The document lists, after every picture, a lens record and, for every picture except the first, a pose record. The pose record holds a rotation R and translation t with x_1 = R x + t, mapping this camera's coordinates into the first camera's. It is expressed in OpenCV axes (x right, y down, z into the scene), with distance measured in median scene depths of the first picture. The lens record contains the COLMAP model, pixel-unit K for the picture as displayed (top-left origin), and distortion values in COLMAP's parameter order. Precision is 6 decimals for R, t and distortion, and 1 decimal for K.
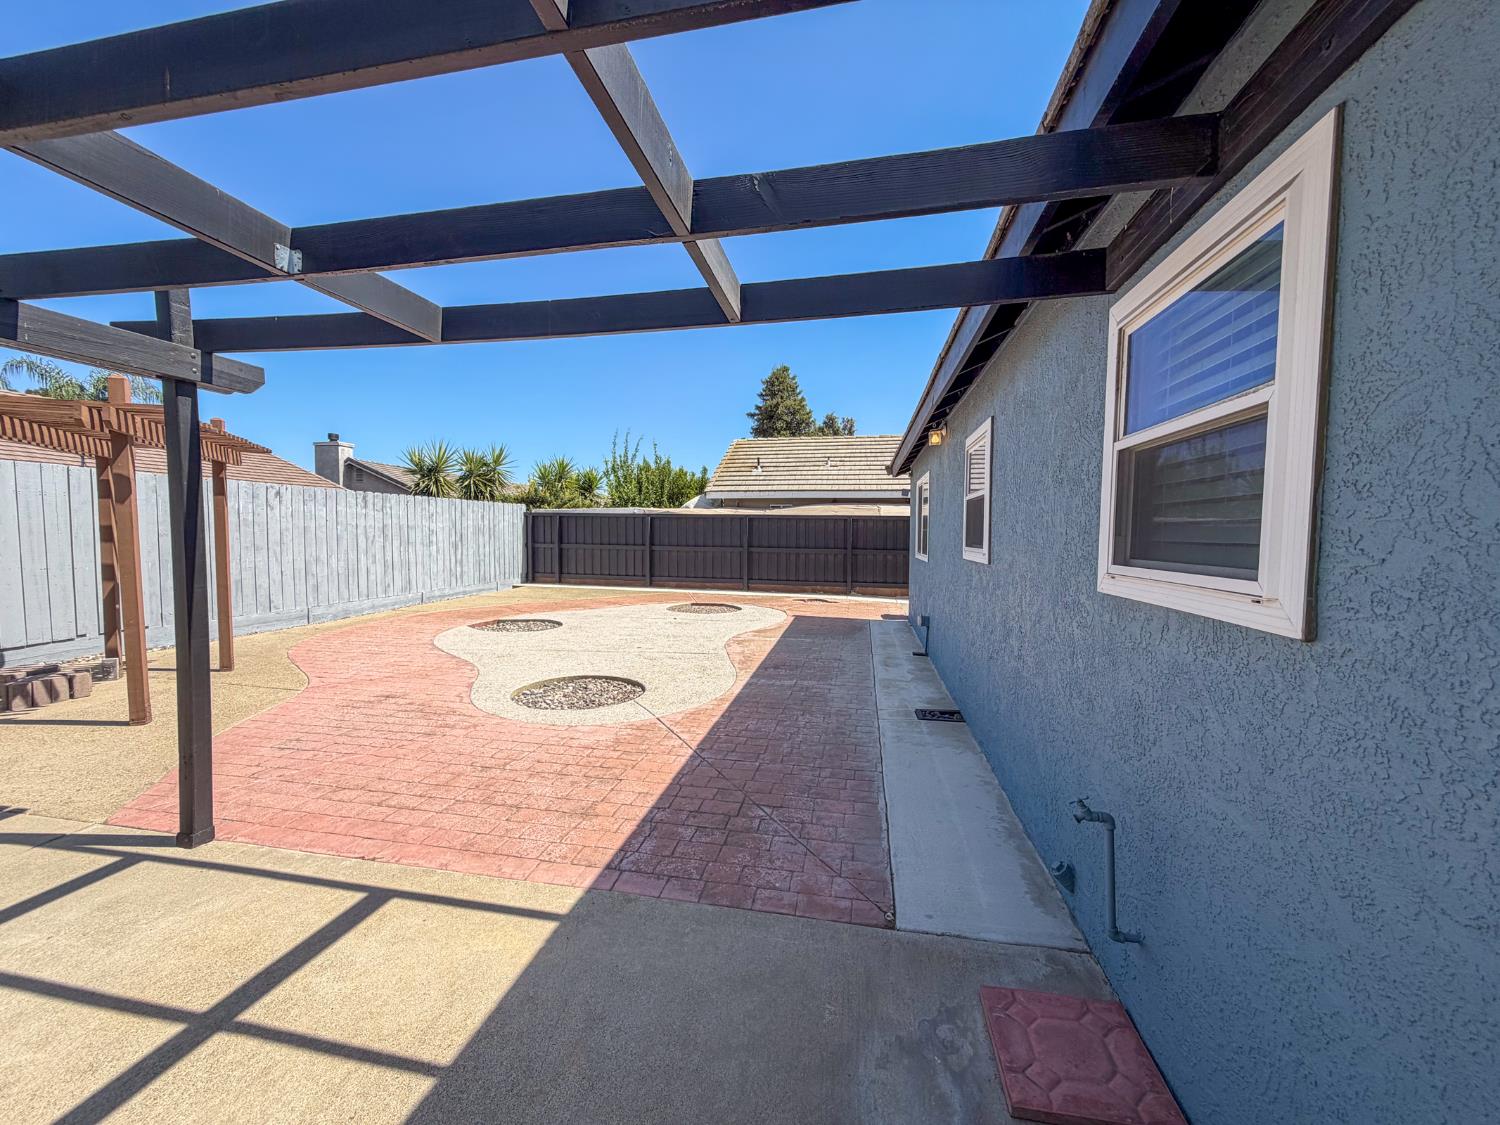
lens RADIAL K [[598.3, 0, 747.2], [0, 598.3, 557.6], [0, 0, 1]] dist [-0.001222, 0.000722]
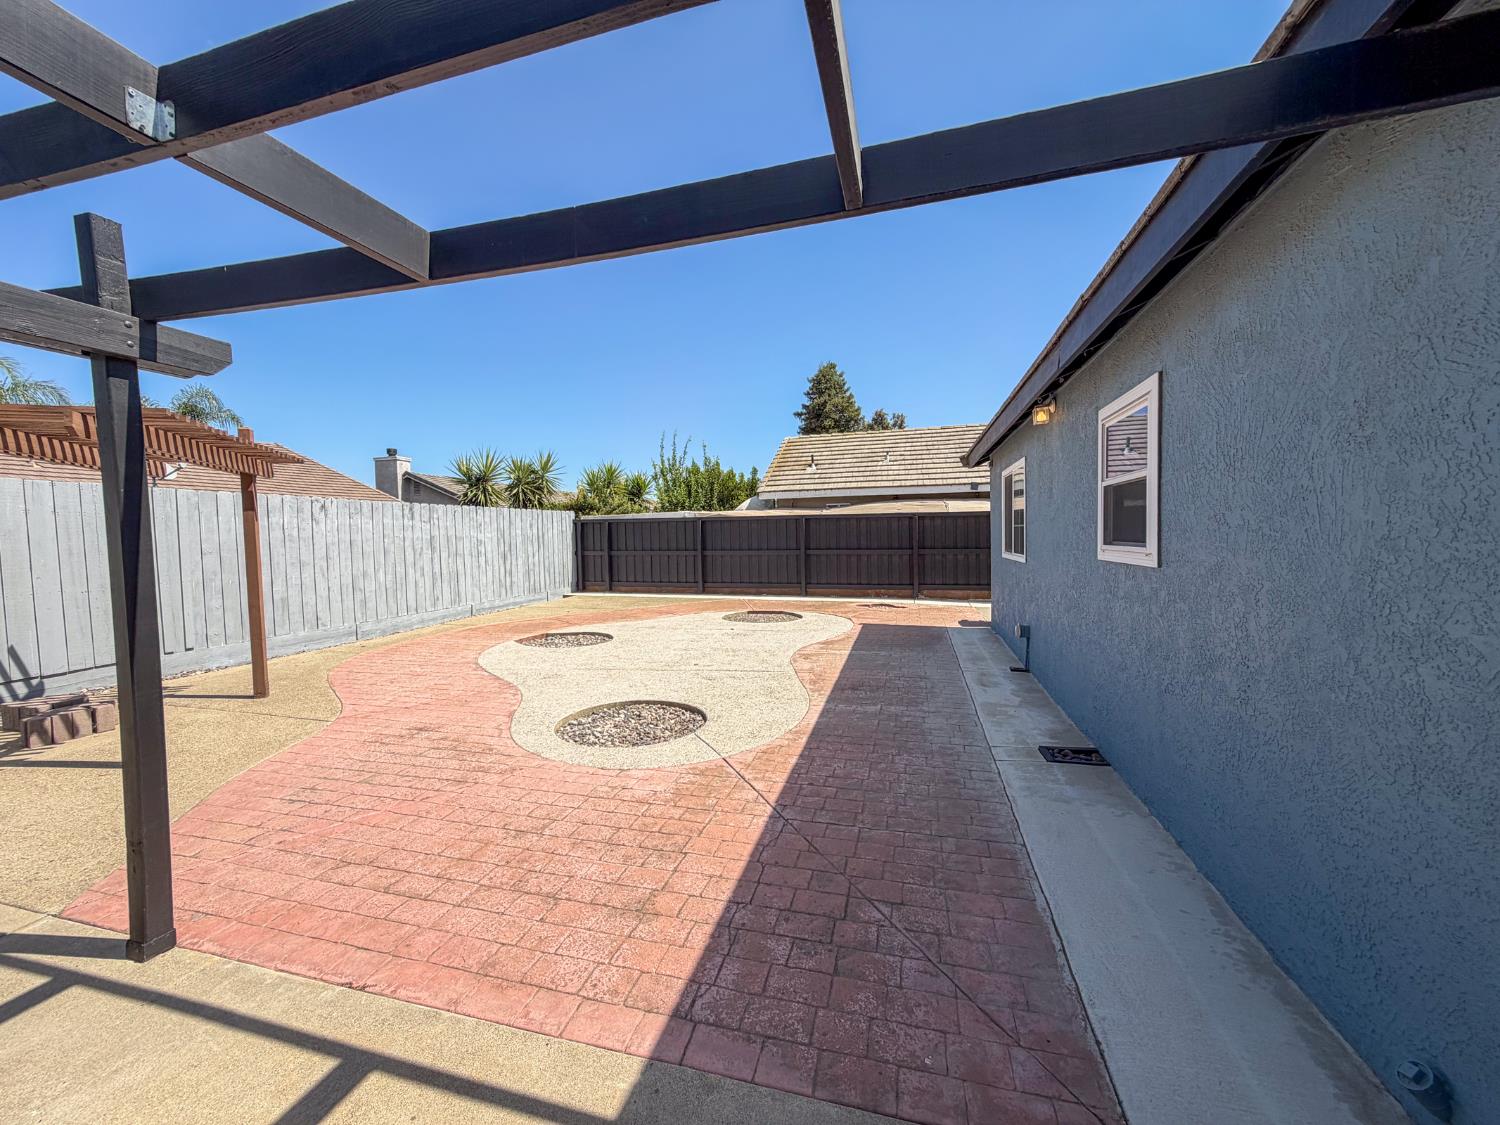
lens RADIAL K [[598.3, 0, 747.3], [0, 598.3, 557.8], [0, 0, 1]] dist [-0.001222, 0.000722]
pose [[0.996498, -0.024049, -0.080084, -0.037223], [0.023784, 0.999708, -0.004262, -0.007174], [0.080163, 0.002342, 0.996779, 0.142874]]
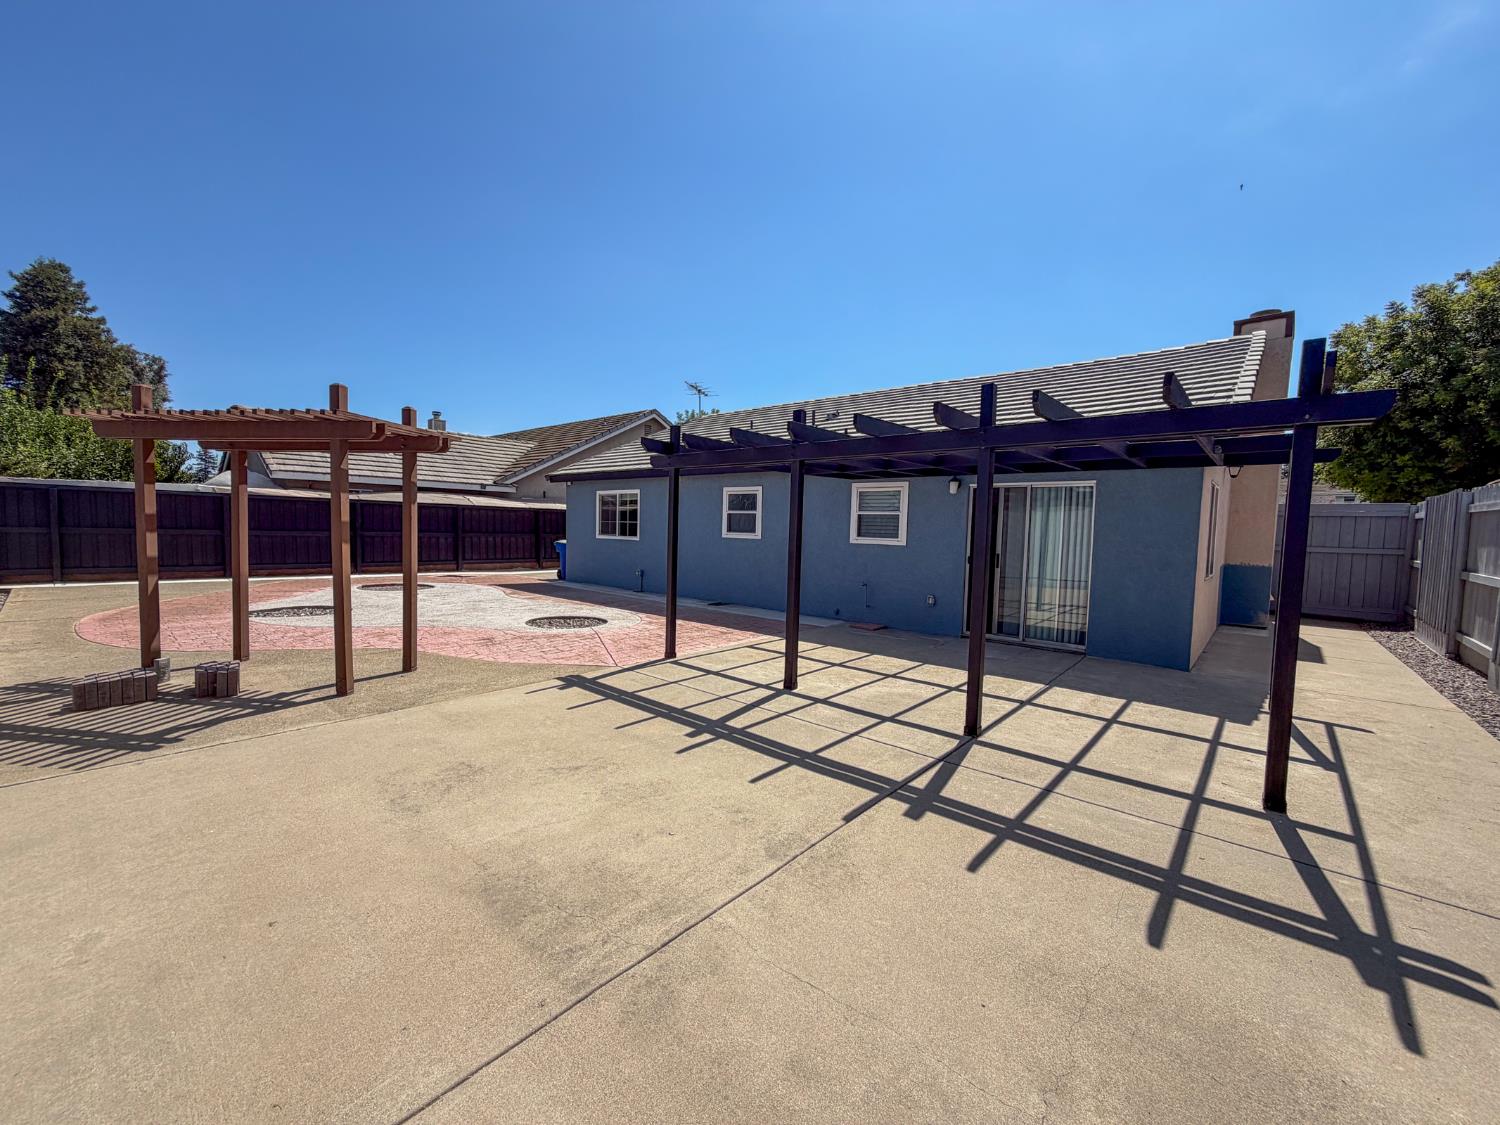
lens RADIAL K [[598.3, 0, 752.2], [0, 598.3, 566.7], [0, 0, 1]] dist [-0.001222, 0.000722]
pose [[0.503136, -0.052206, 0.862629, -1.401363], [0.013830, 0.998532, 0.052364, -0.002537], [-0.864096, -0.014416, 0.503120, -0.246822]]
